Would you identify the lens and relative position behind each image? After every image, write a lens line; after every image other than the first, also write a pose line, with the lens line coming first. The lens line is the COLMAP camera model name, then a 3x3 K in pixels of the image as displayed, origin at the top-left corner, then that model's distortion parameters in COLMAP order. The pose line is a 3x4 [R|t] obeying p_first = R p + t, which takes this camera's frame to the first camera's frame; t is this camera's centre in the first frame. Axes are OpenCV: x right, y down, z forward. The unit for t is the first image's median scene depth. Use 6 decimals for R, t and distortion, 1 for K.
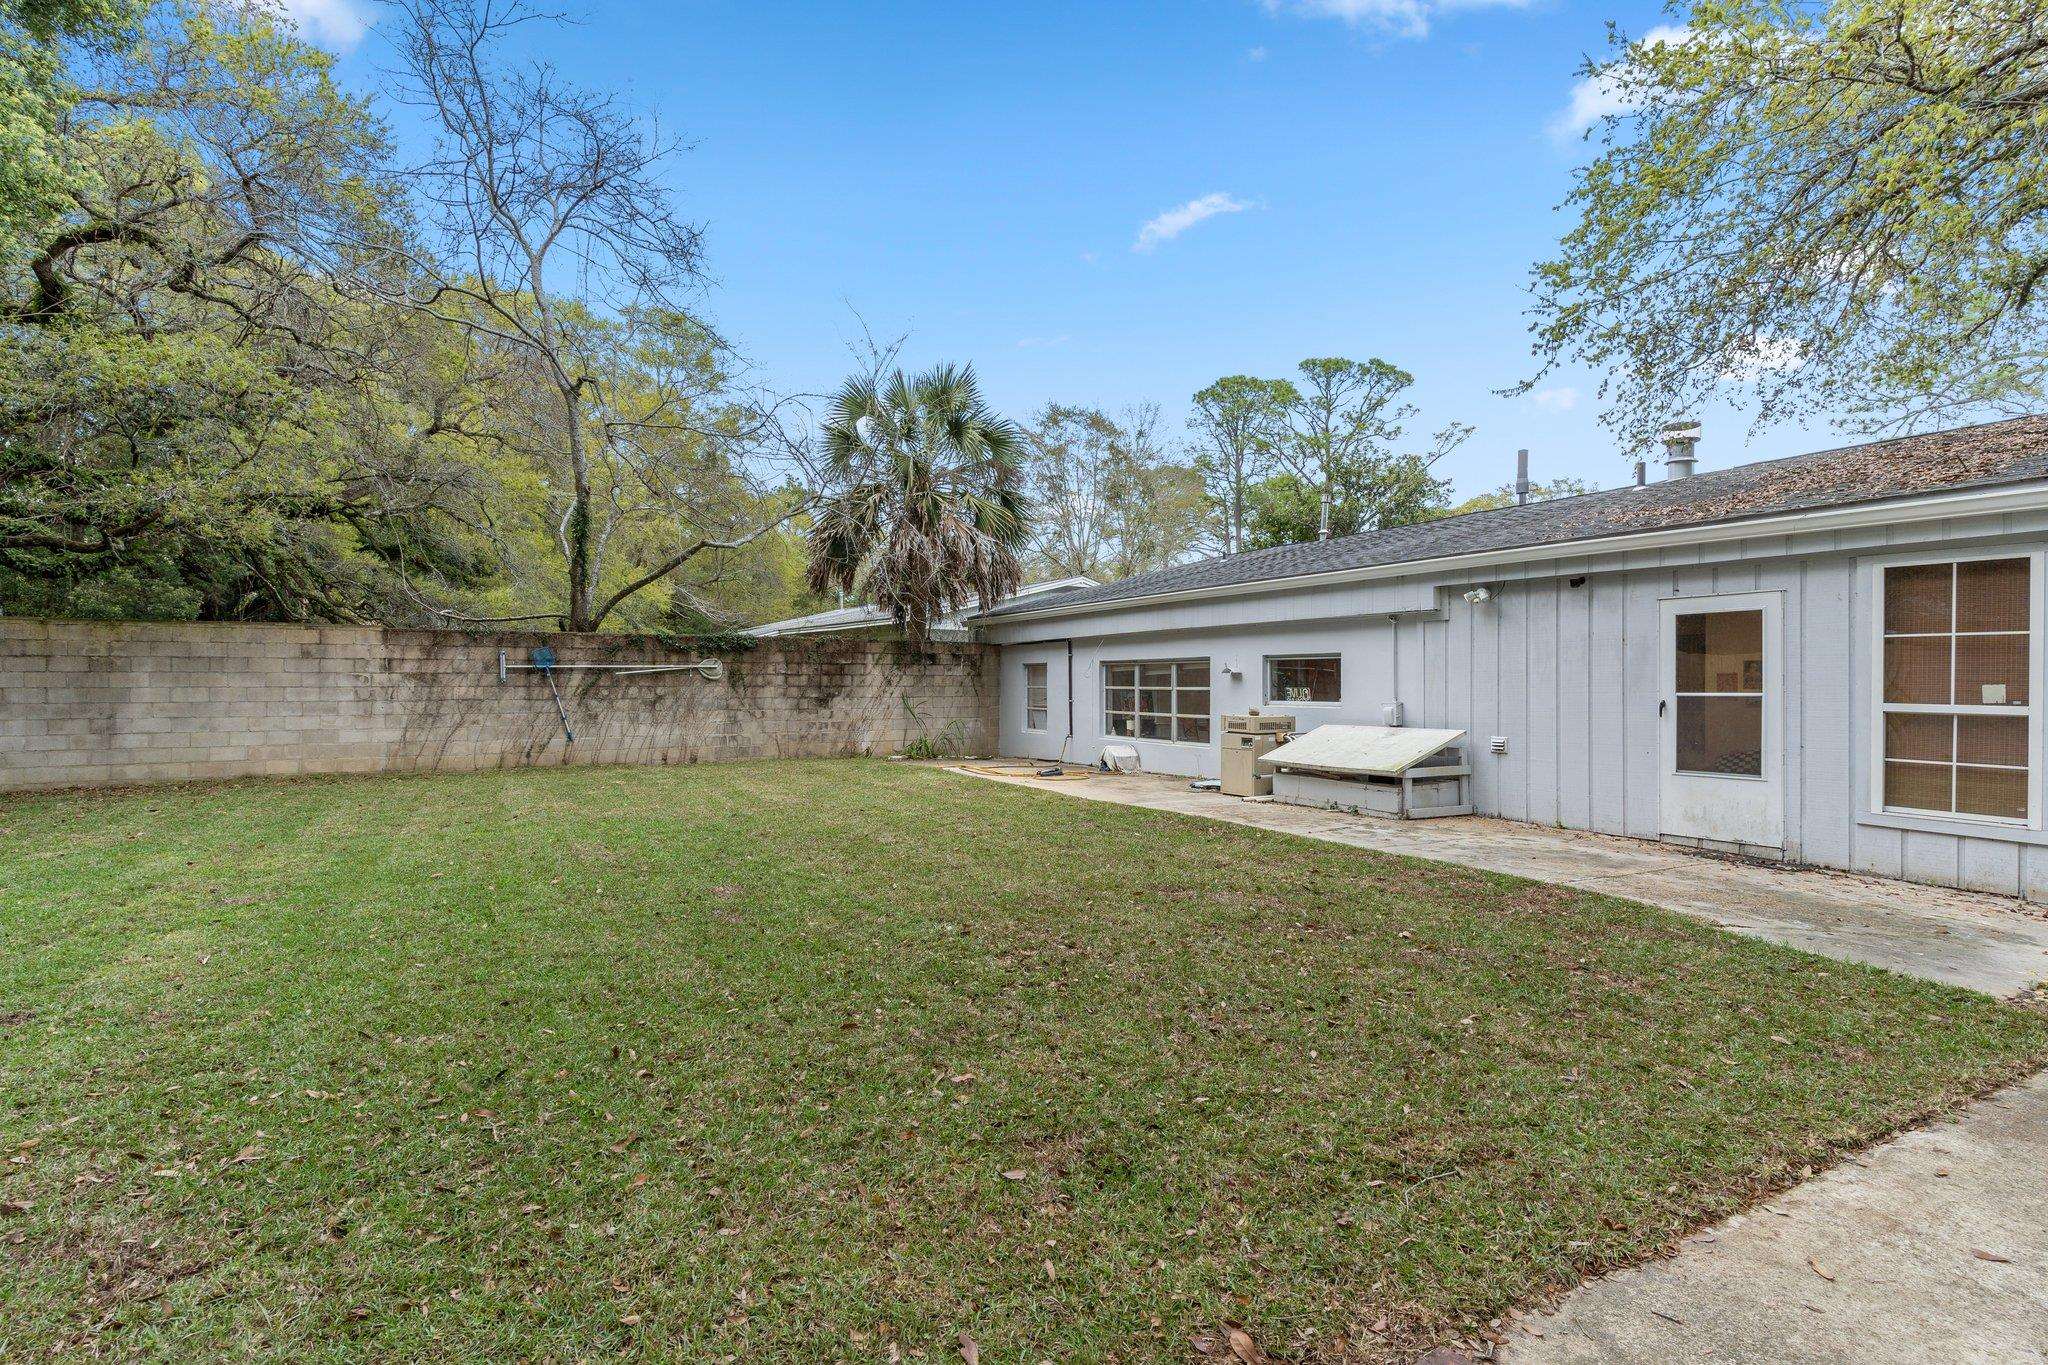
lens RADIAL K [[972.4, 0, 1024.0], [0, 972.4, 682.5], [0, 0, 1]] dist [-0.000424, 0.000380]
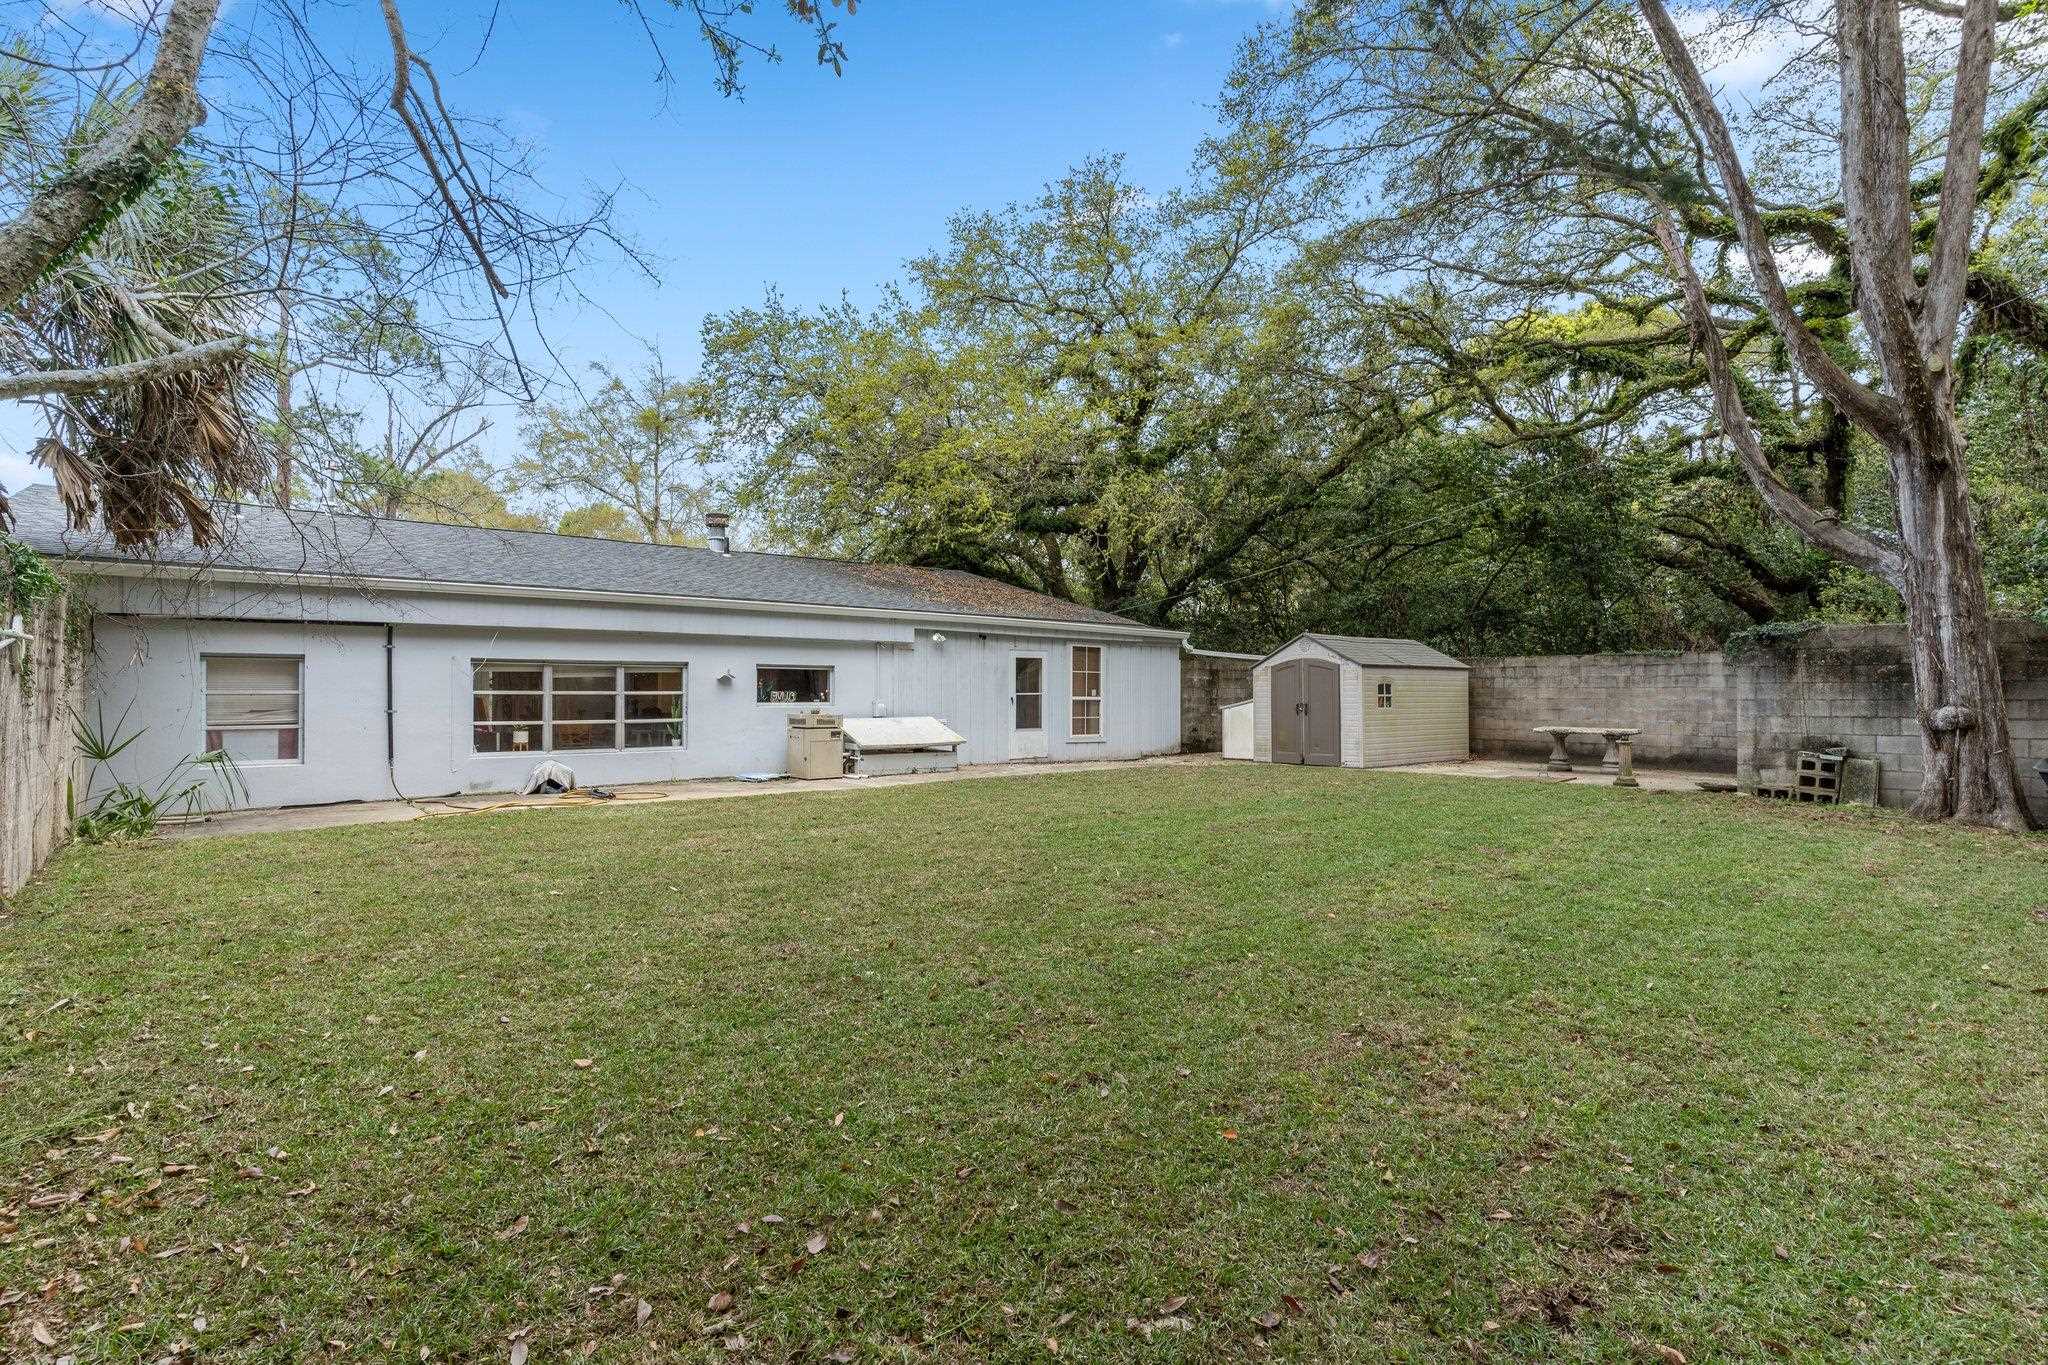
lens RADIAL K [[972.4, 0, 1024.0], [0, 972.4, 682.5], [0, 0, 1]] dist [-0.000424, 0.000380]
pose [[-0.181315, 0.006428, 0.983404, -1.058186], [-0.004000, 0.999966, -0.007274, 0.001618], [-0.983417, -0.005252, -0.181283, 0.987148]]
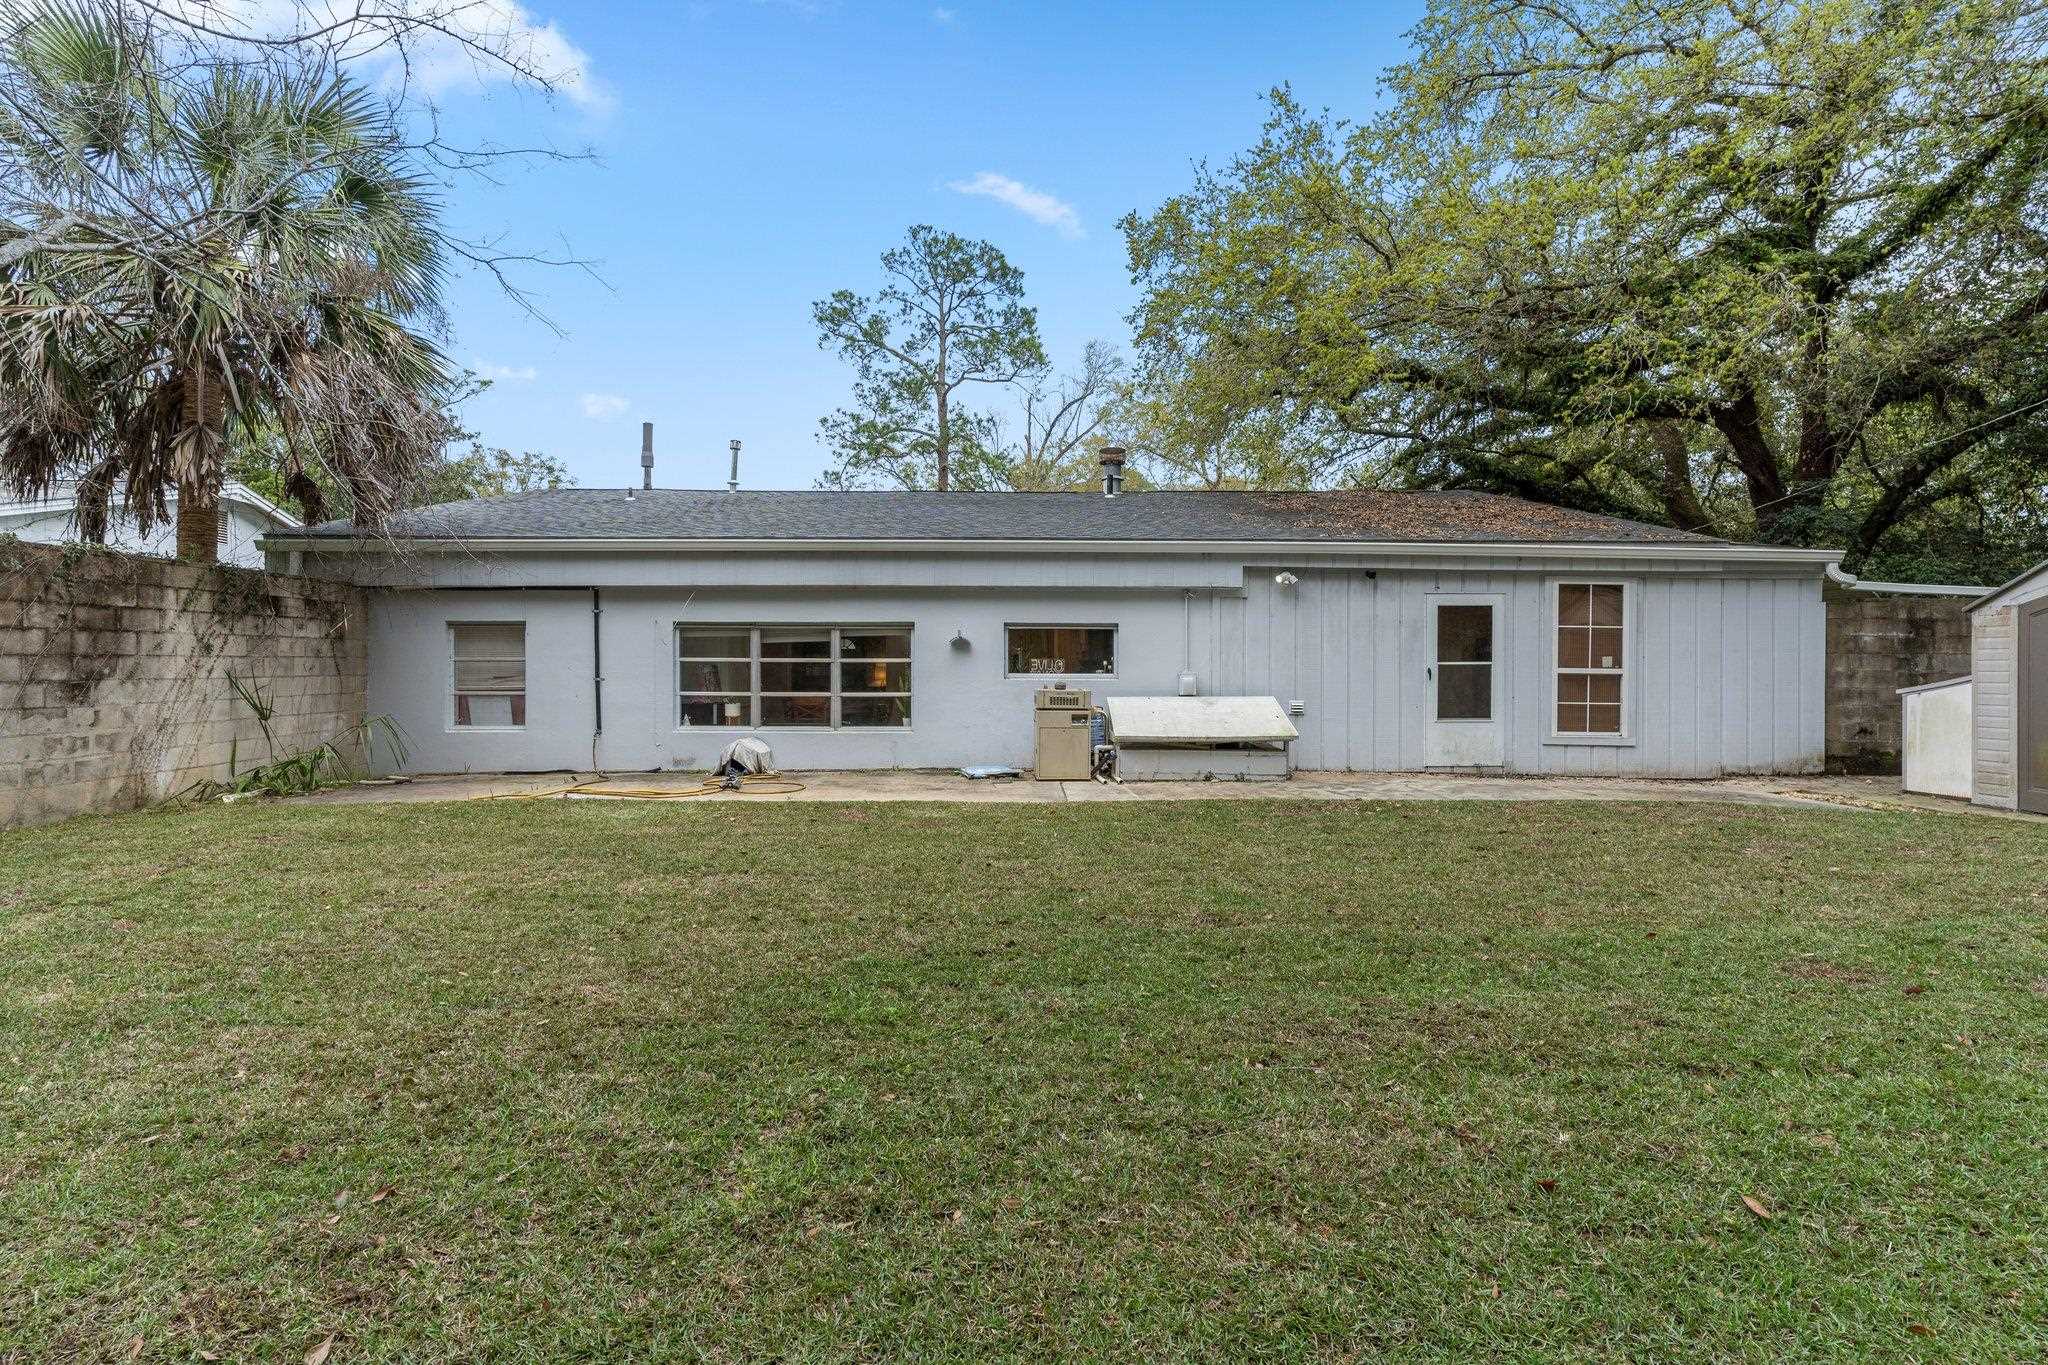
lens RADIAL K [[993.2, 0, 1019.8], [0, 993.2, 657.2], [0, 0, 1]] dist [-0.000126, 0.000613]
pose [[0.477347, 0.004586, 0.878703, -0.604520], [-0.003314, 0.999989, -0.003419, 0.007158], [-0.878709, -0.001280, 0.477357, 0.608898]]
